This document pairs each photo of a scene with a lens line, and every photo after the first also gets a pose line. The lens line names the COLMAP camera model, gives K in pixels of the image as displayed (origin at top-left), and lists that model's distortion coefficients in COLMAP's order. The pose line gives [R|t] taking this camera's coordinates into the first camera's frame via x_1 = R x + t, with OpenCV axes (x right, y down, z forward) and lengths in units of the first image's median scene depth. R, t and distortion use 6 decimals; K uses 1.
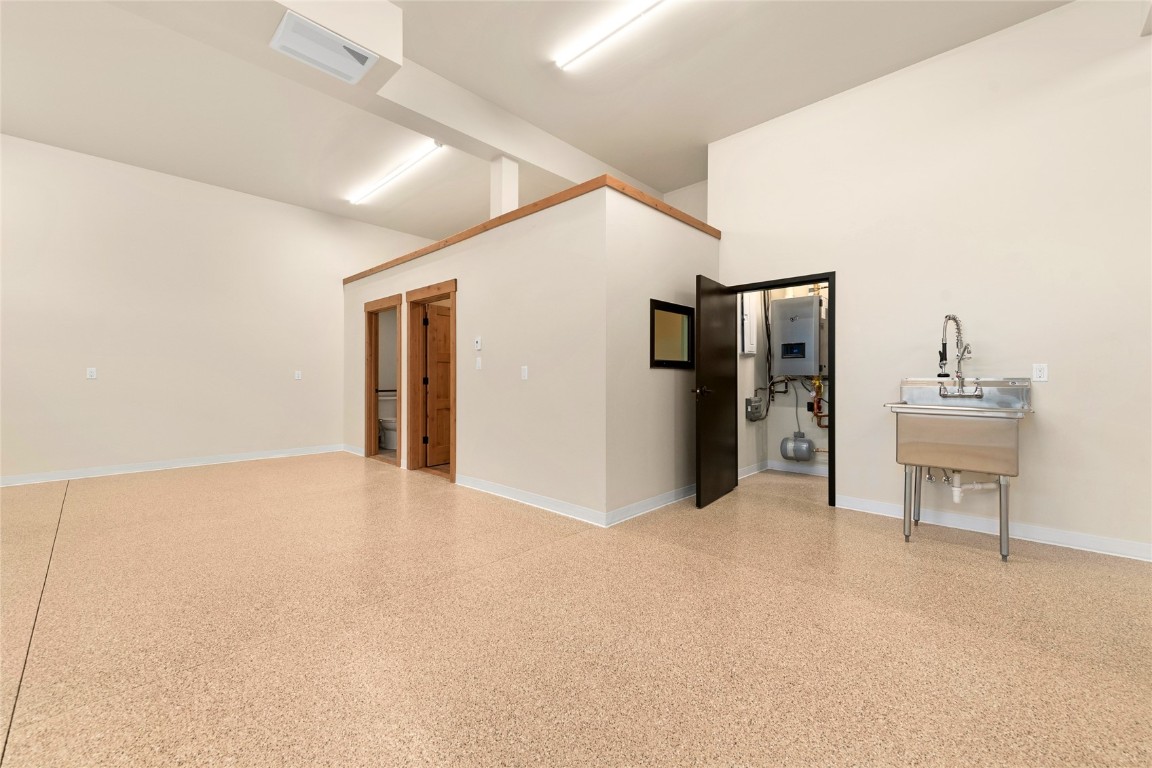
lens RADIAL K [[454.6, 0, 576.1], [0, 454.6, 381.1], [0, 0, 1]] dist [0.014992, -0.003744]
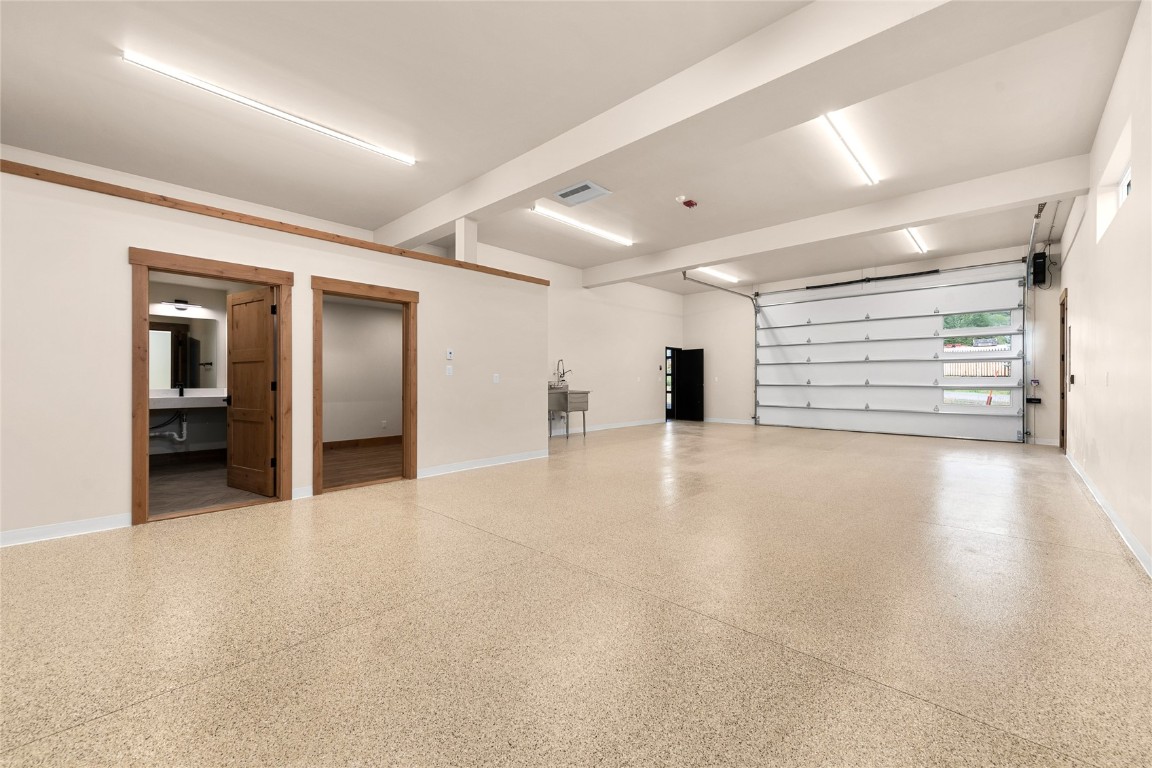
lens RADIAL K [[454.6, 0, 575.3], [0, 454.6, 380.4], [0, 0, 1]] dist [0.014992, -0.003744]
pose [[-0.001088, -0.000919, 0.999999, -1.365431], [0.001951, 0.999998, 0.000921, -0.010610], [-0.999998, 0.001952, -0.001086, 0.624532]]
